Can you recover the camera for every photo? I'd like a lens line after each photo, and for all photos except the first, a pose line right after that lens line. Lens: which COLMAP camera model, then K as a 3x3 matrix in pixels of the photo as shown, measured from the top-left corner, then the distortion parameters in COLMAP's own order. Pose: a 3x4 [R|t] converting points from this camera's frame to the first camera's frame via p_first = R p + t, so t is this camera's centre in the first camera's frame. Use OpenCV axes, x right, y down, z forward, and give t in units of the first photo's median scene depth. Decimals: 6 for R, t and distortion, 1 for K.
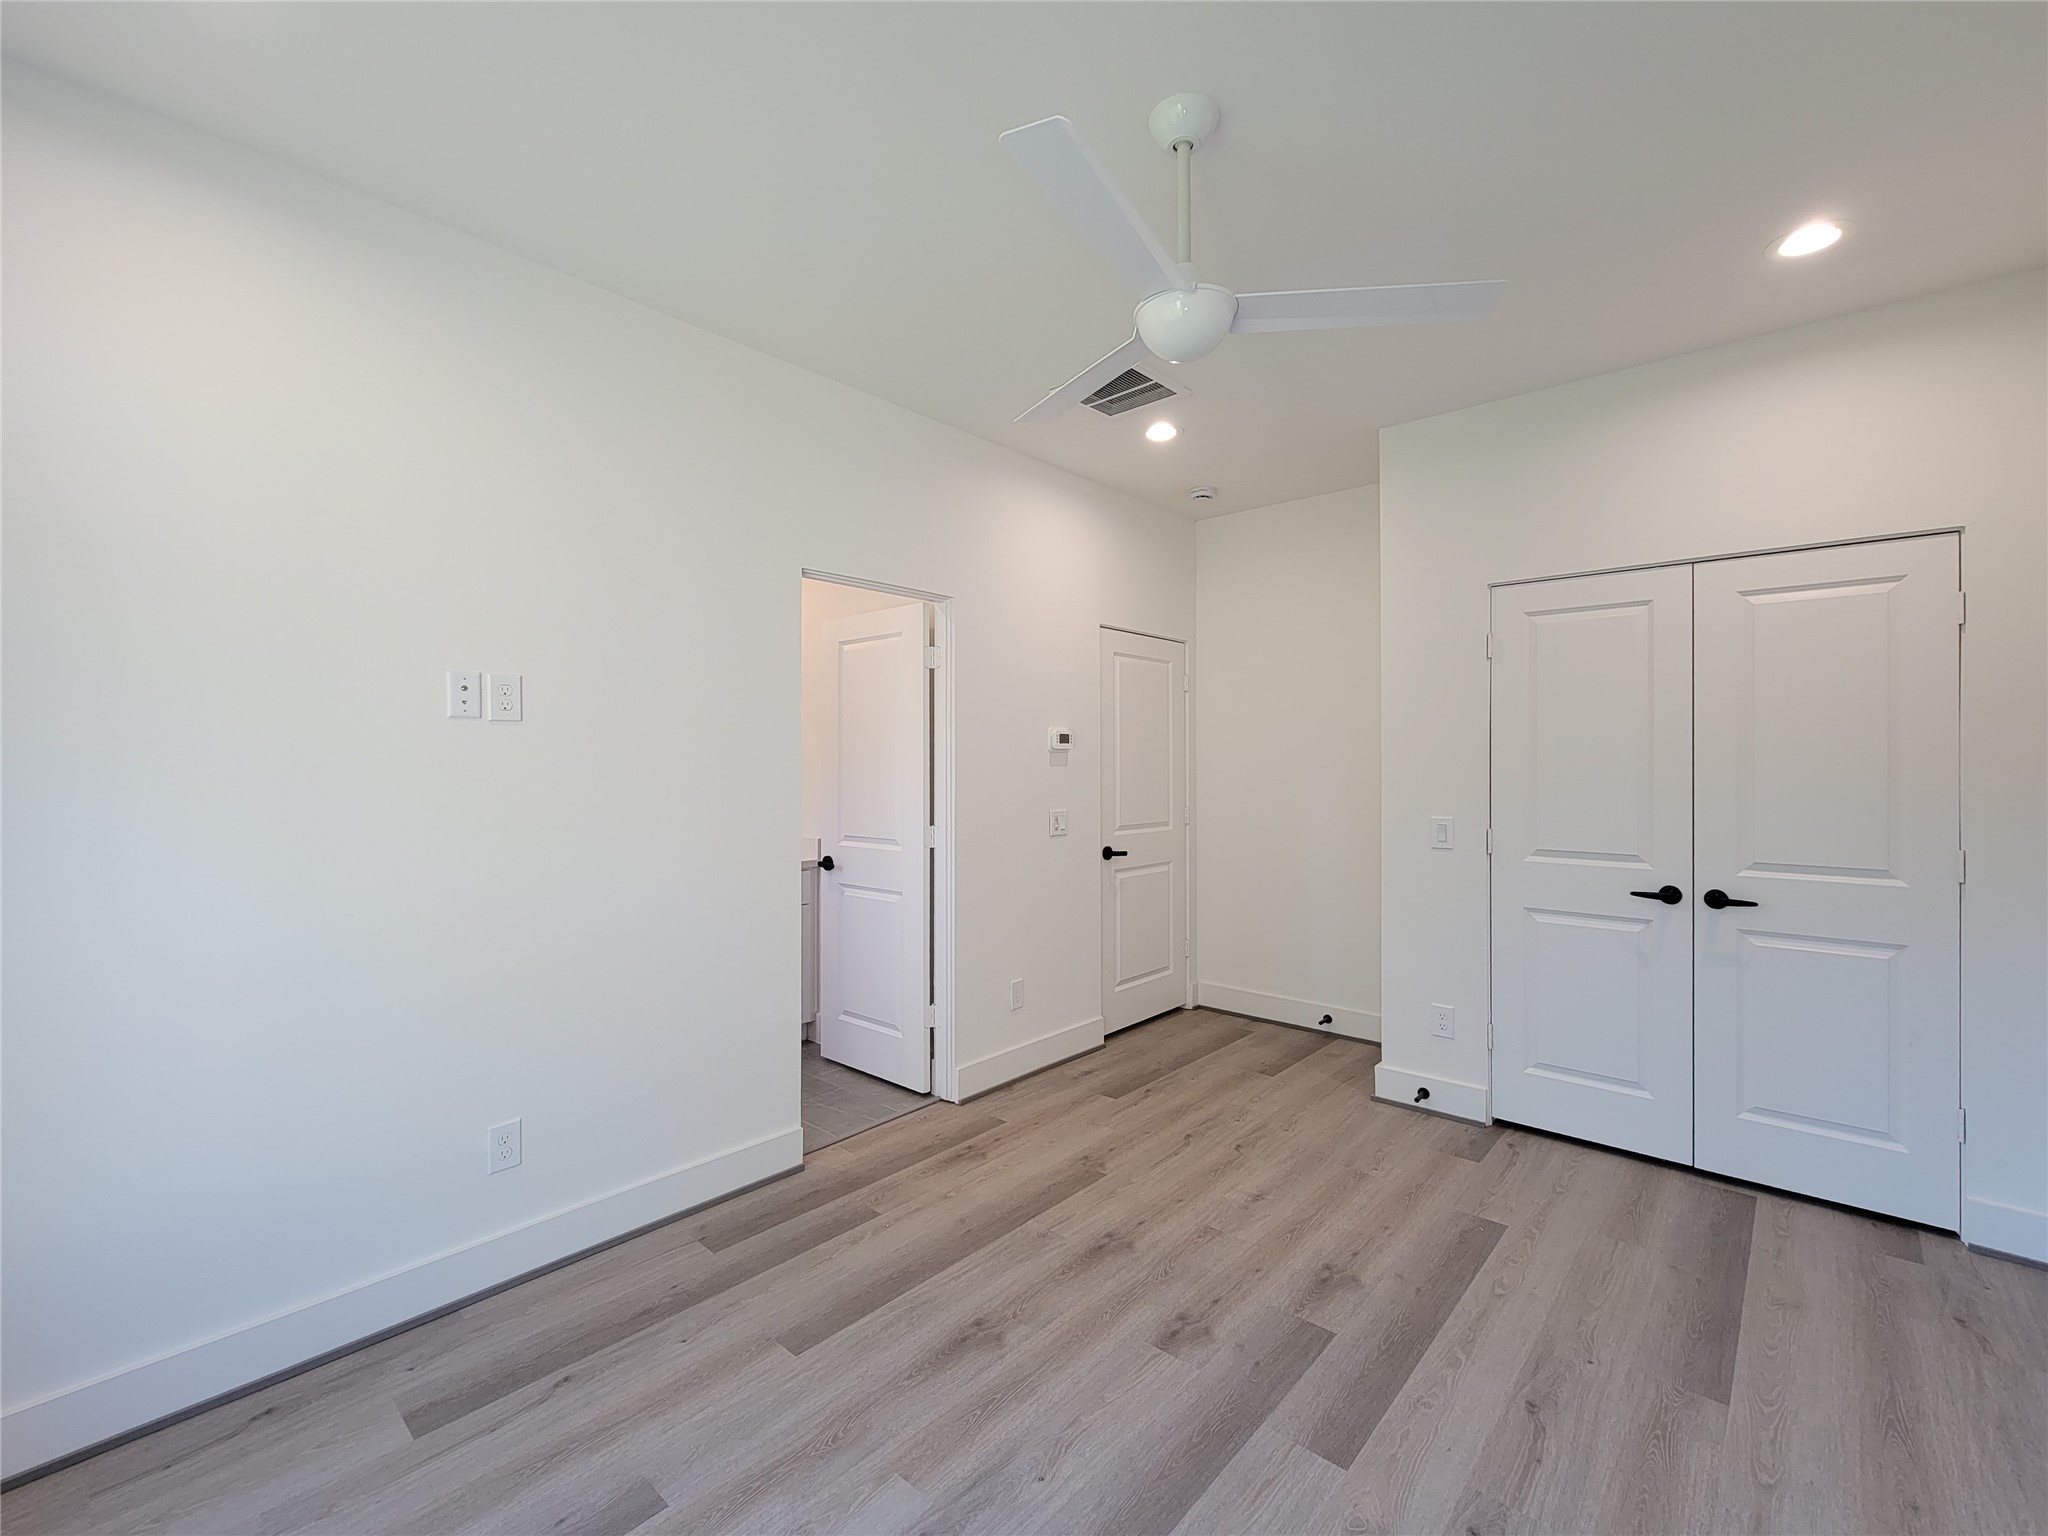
lens RADIAL K [[835.6, 0, 1049.8], [0, 835.6, 770.3], [0, 0, 1]] dist [-0.000639, -0.000780]
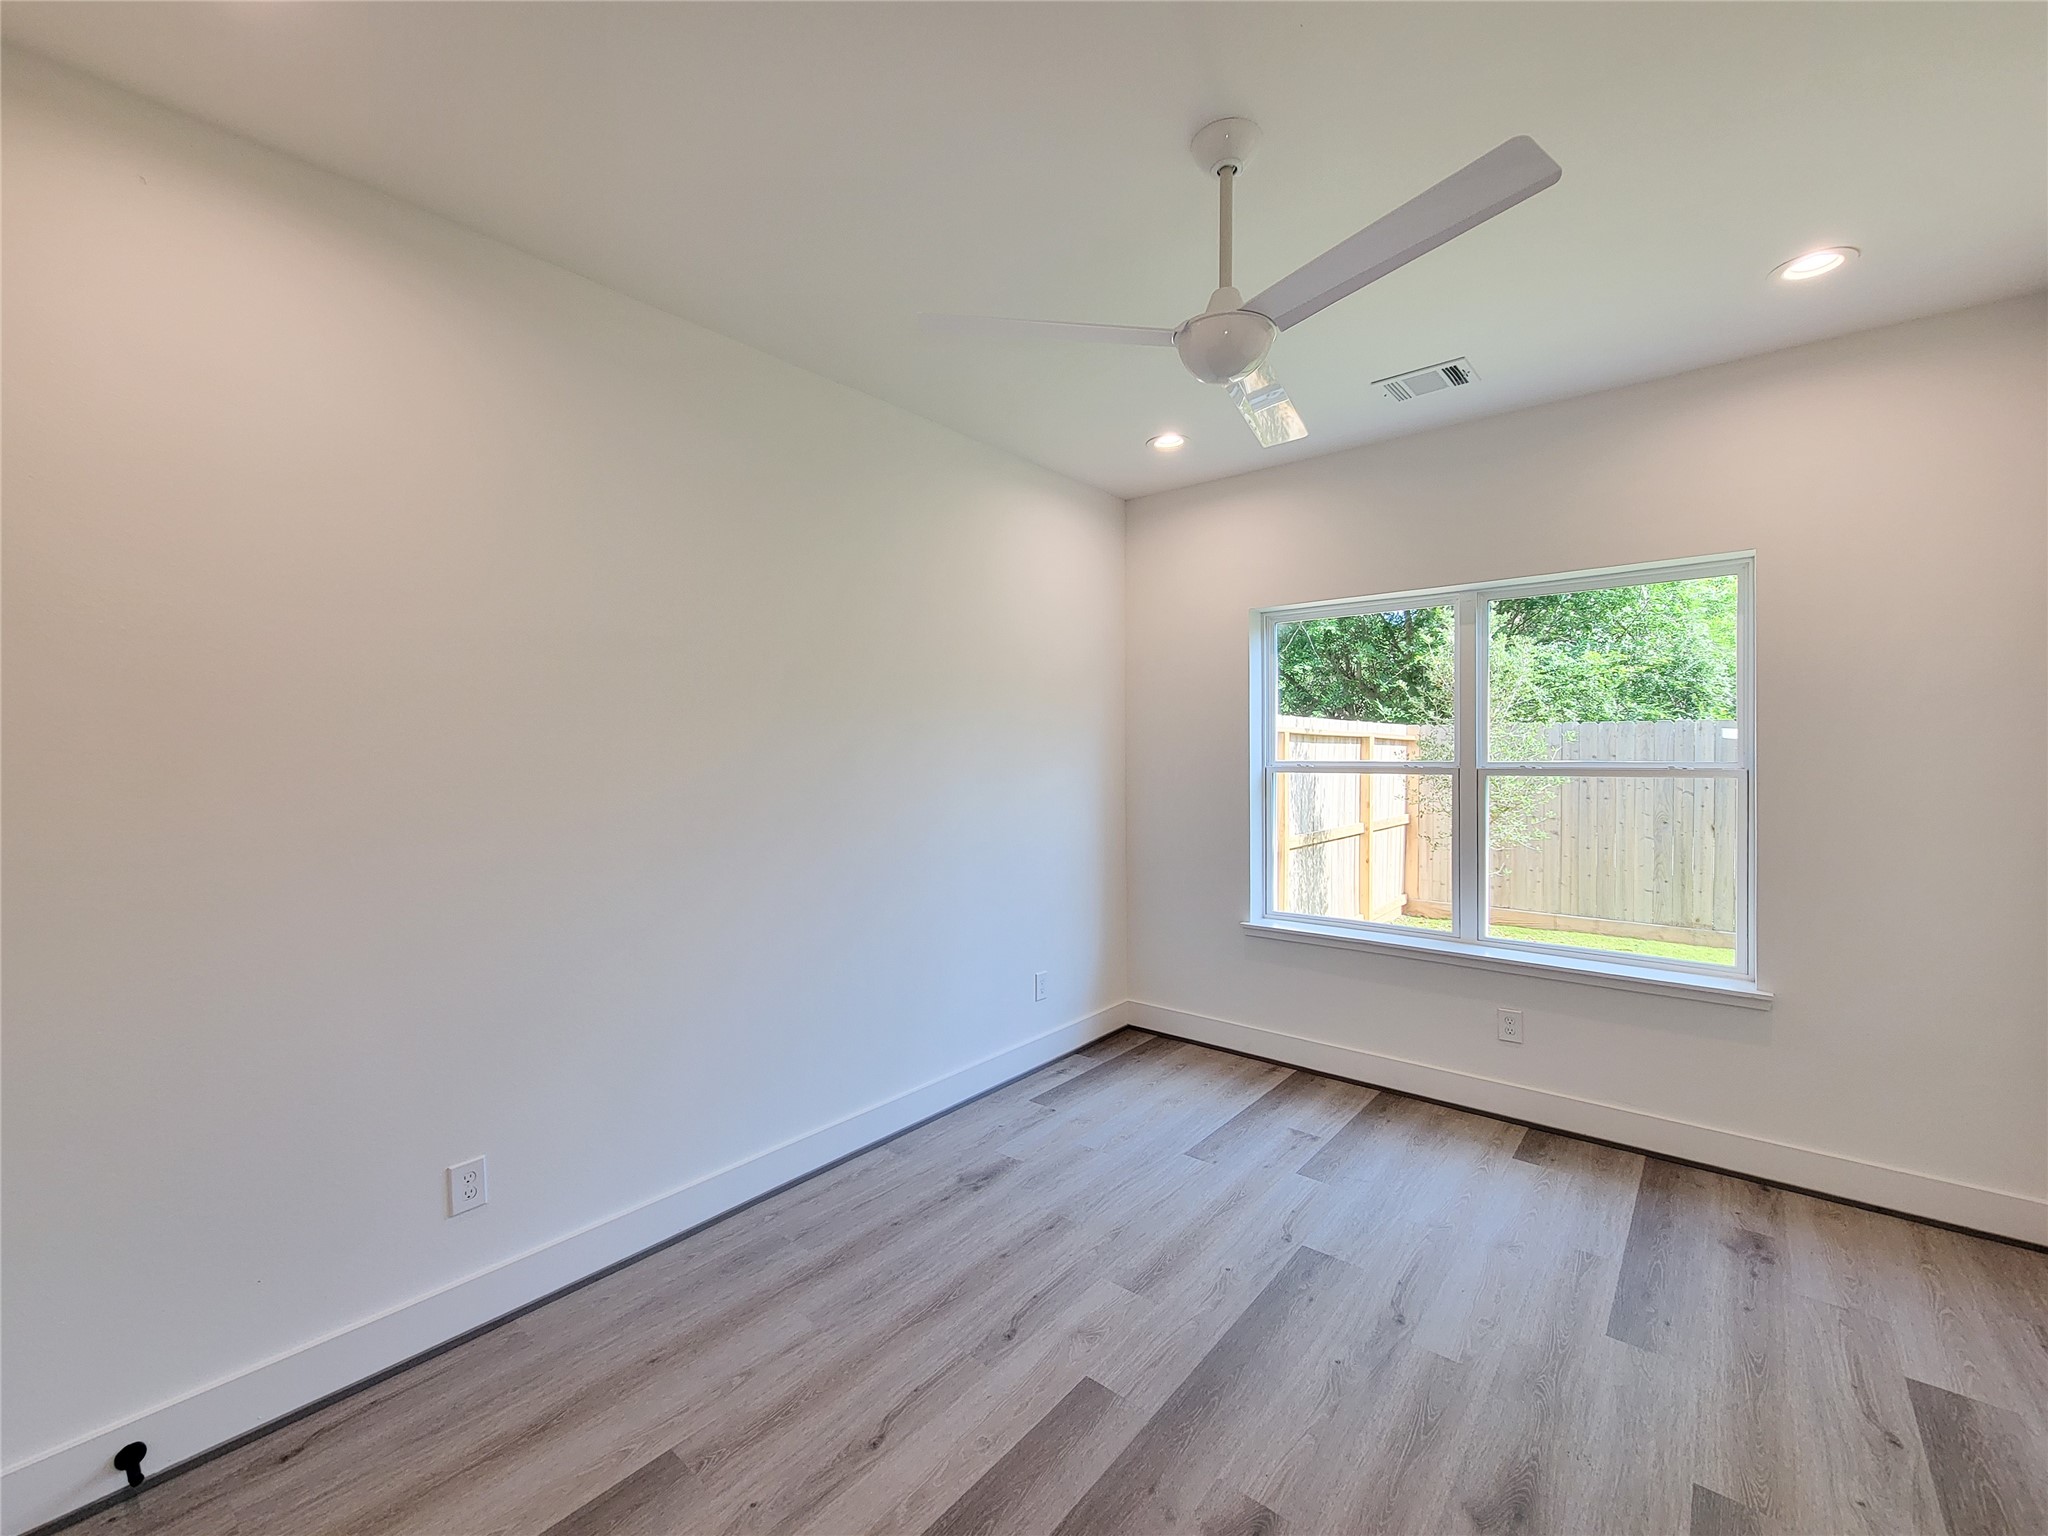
lens RADIAL K [[835.6, 0, 1049.8], [0, 835.6, 770.3], [0, 0, 1]] dist [-0.000639, -0.000780]
pose [[-0.998968, 0.003971, -0.045239, 0.429542], [0.002962, 0.999746, 0.022348, -0.041423], [0.045317, 0.022191, -0.998726, 2.025898]]
